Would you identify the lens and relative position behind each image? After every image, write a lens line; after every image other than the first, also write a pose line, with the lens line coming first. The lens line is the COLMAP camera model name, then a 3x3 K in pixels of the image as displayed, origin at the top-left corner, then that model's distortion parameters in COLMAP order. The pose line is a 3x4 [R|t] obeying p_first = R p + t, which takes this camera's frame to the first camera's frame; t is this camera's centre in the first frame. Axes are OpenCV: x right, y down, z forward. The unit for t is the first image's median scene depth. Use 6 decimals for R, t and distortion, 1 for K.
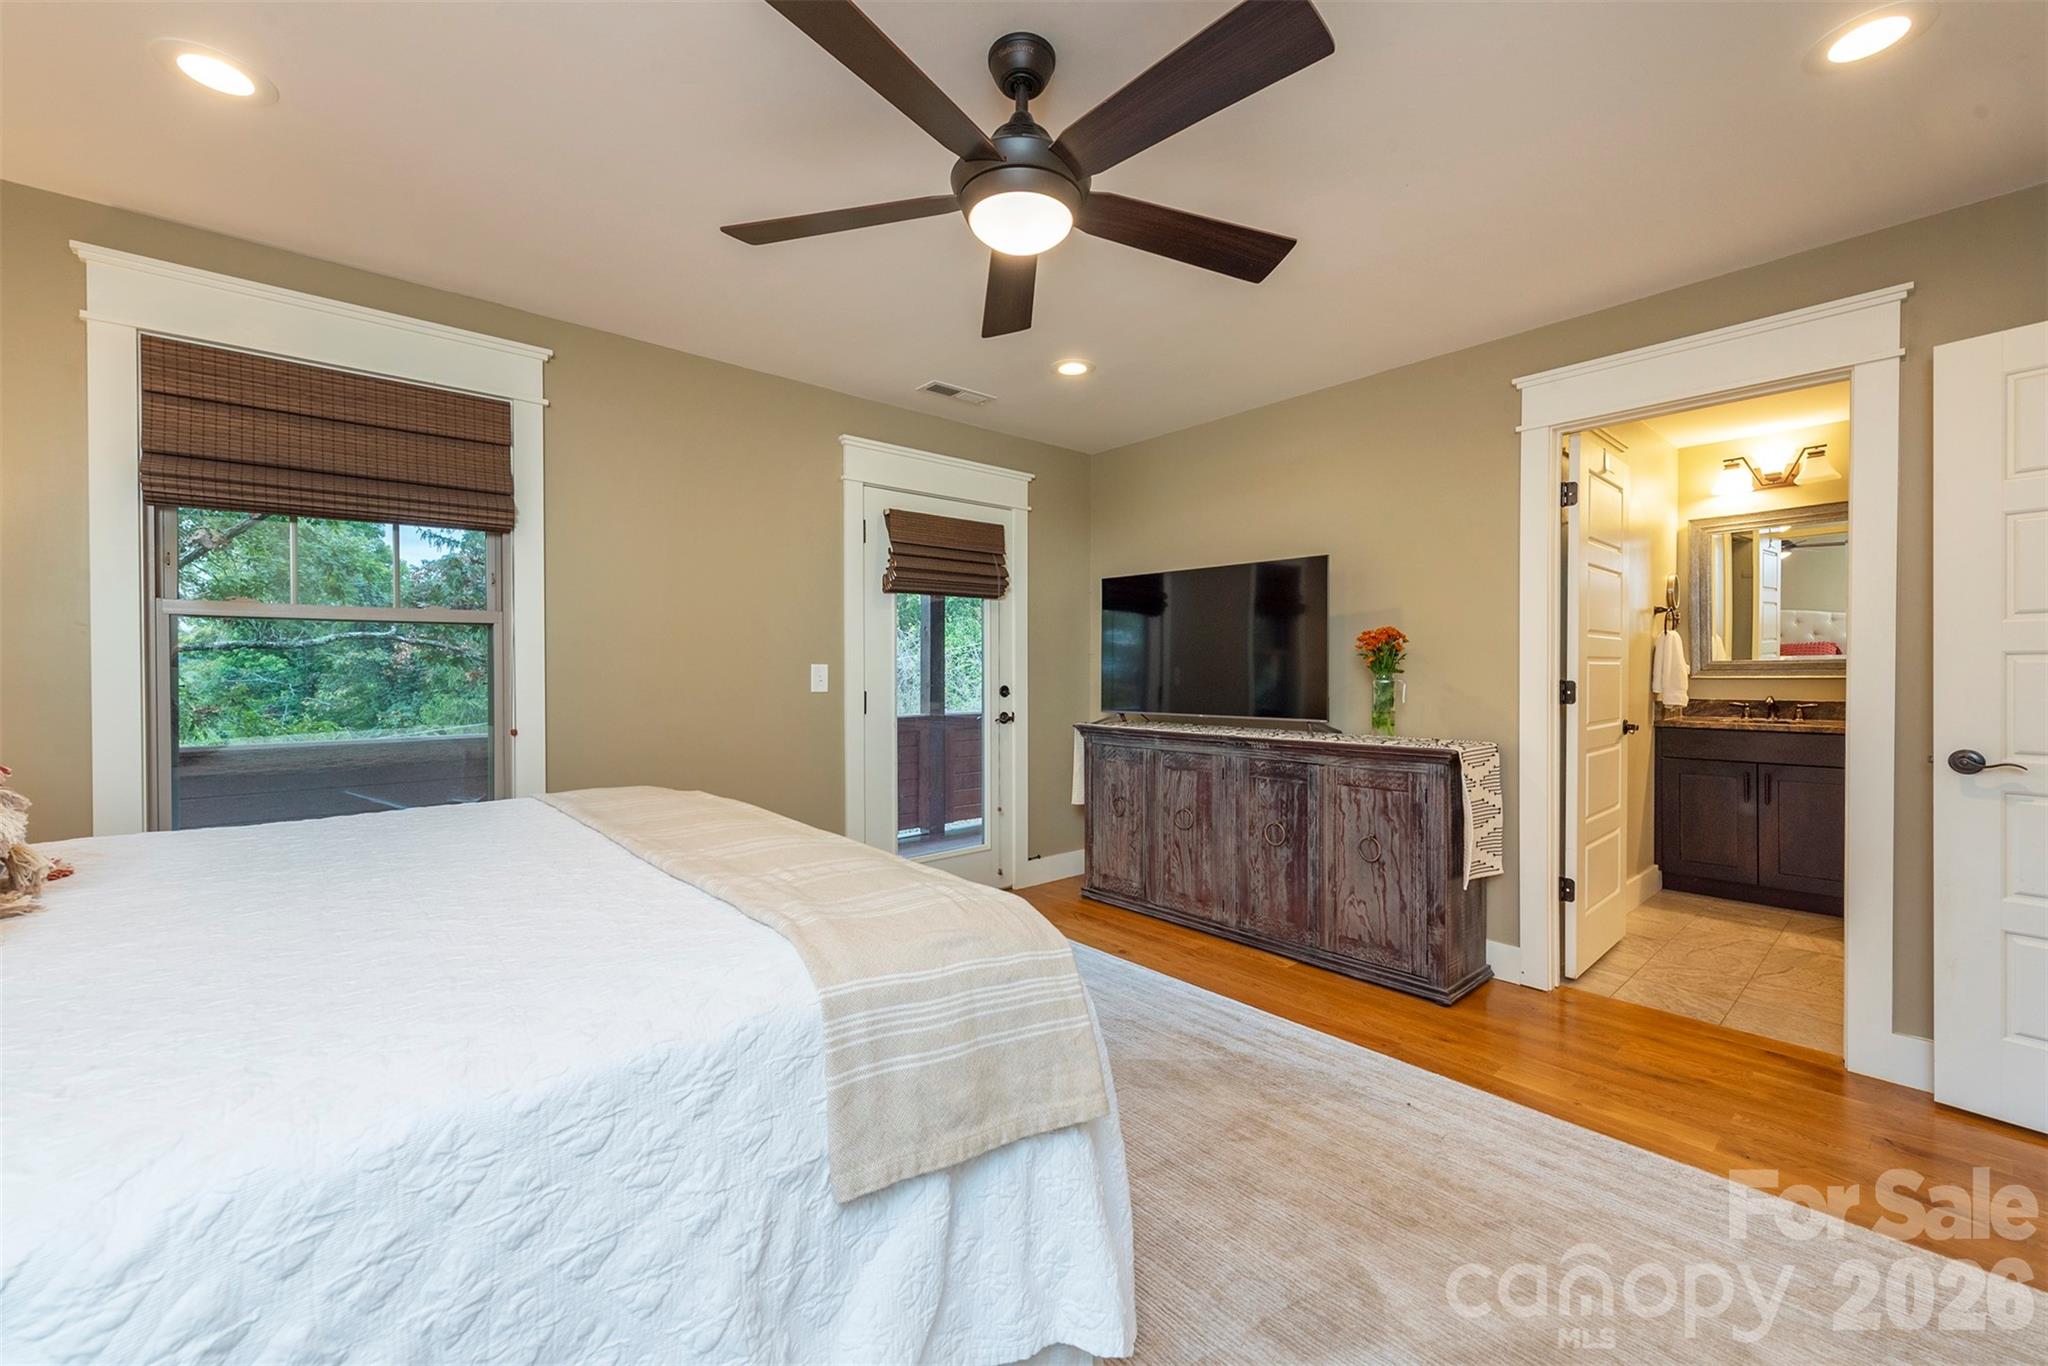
lens RADIAL K [[800.2, 0, 1024.9], [0, 800.2, 680.1], [0, 0, 1]] dist [-0.002961, -0.000497]
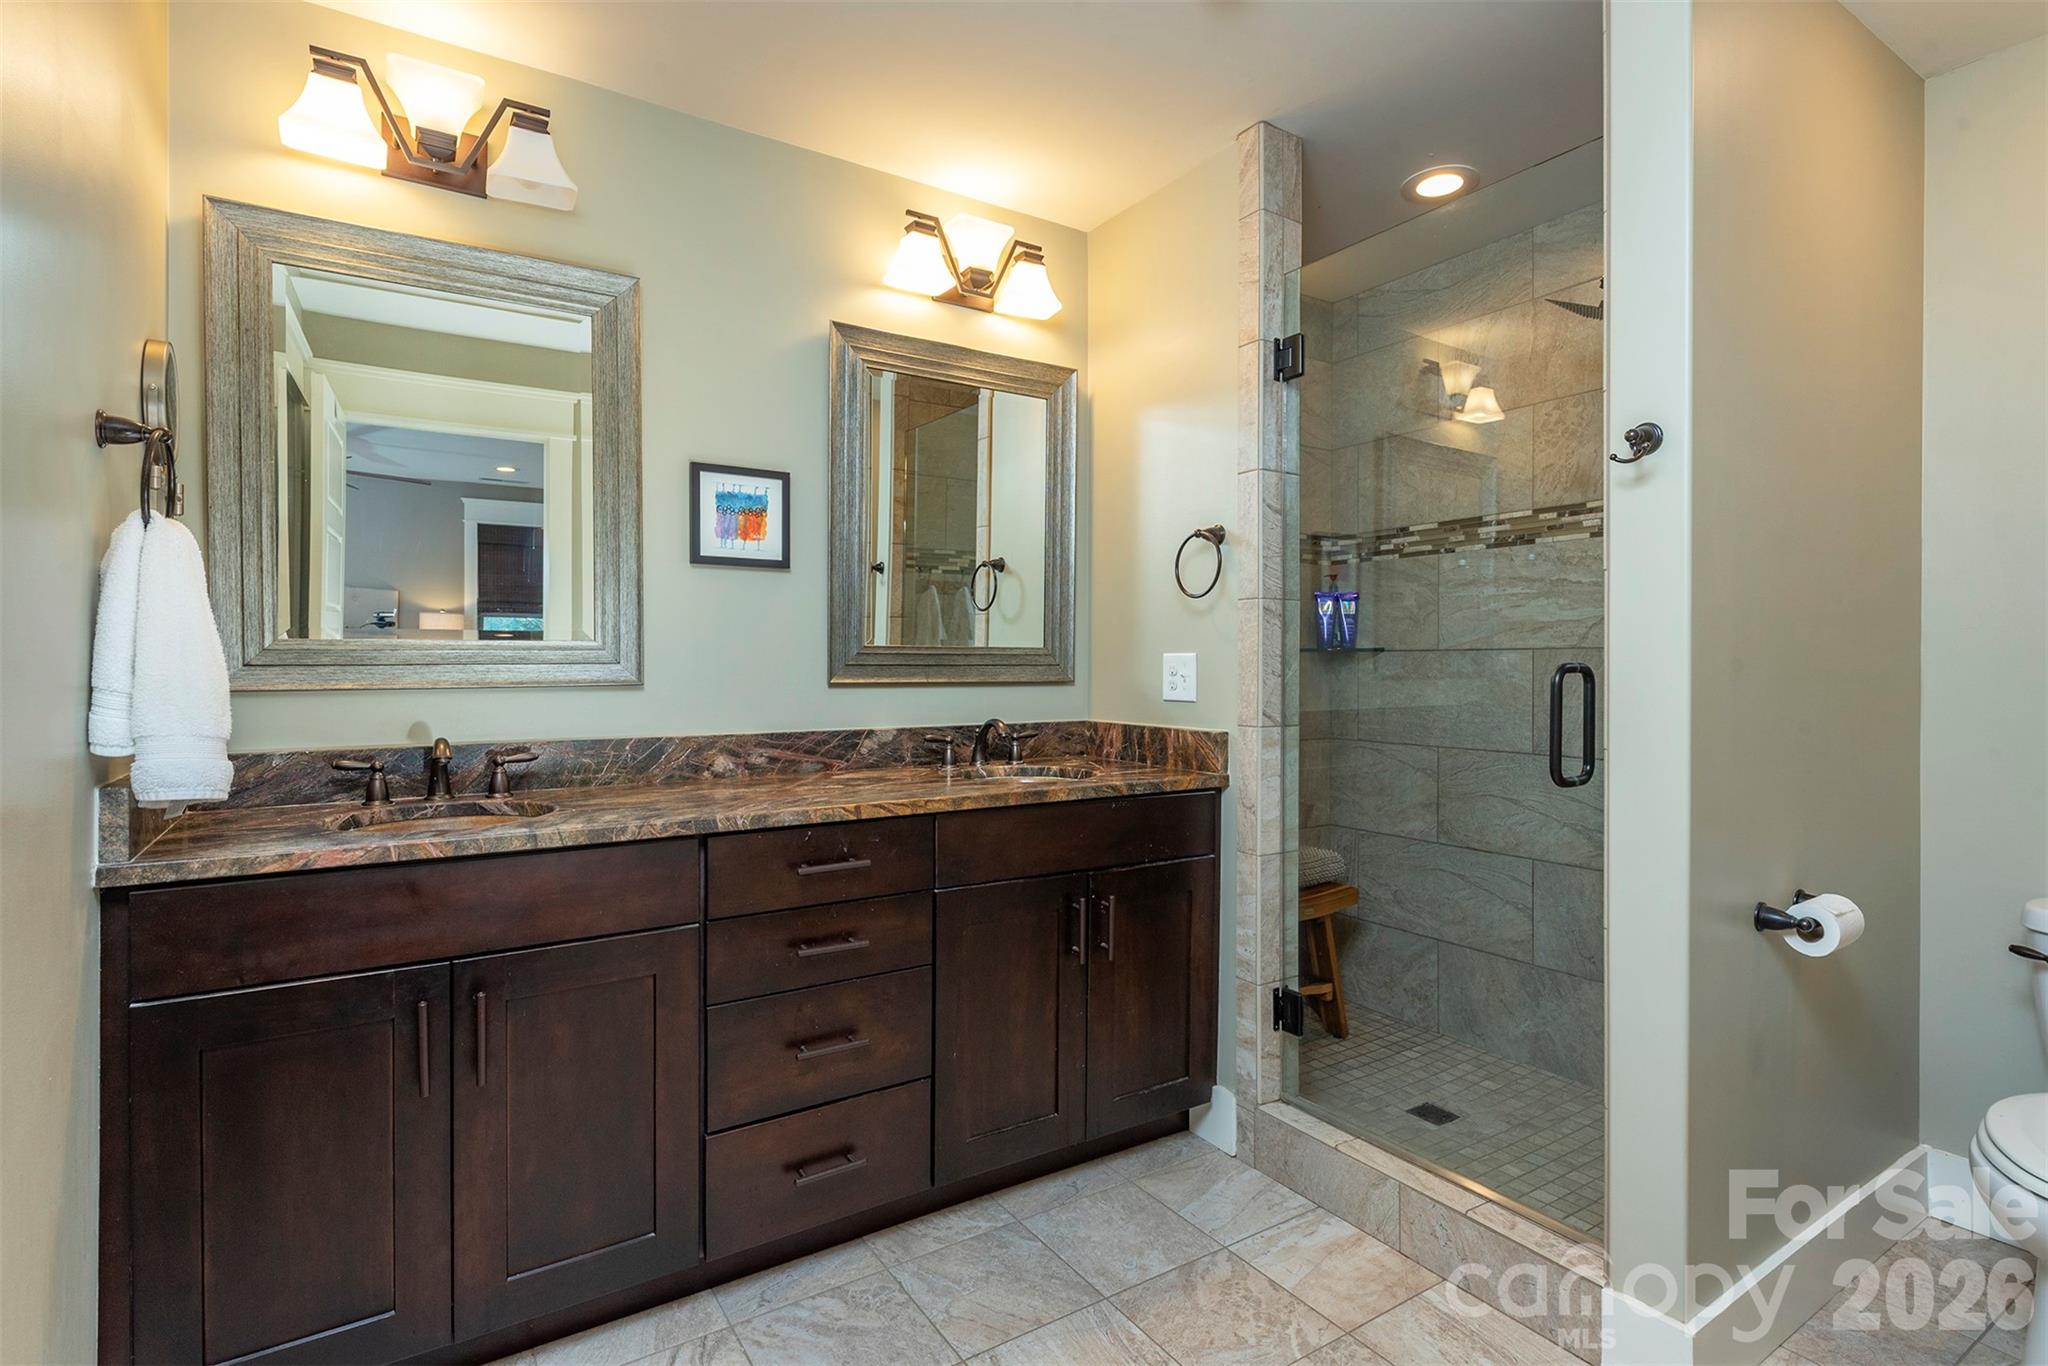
lens RADIAL K [[1016.6, 0, 1025.9], [0, 1016.6, 679.4], [0, 0, 1]] dist [0.001785, 0.000085]
pose [[0.142016, -0.001284, 0.989864, 0.288010], [0.006682, 0.999978, 0.000338, -0.003224], [-0.989842, 0.006566, 0.142021, 0.375016]]
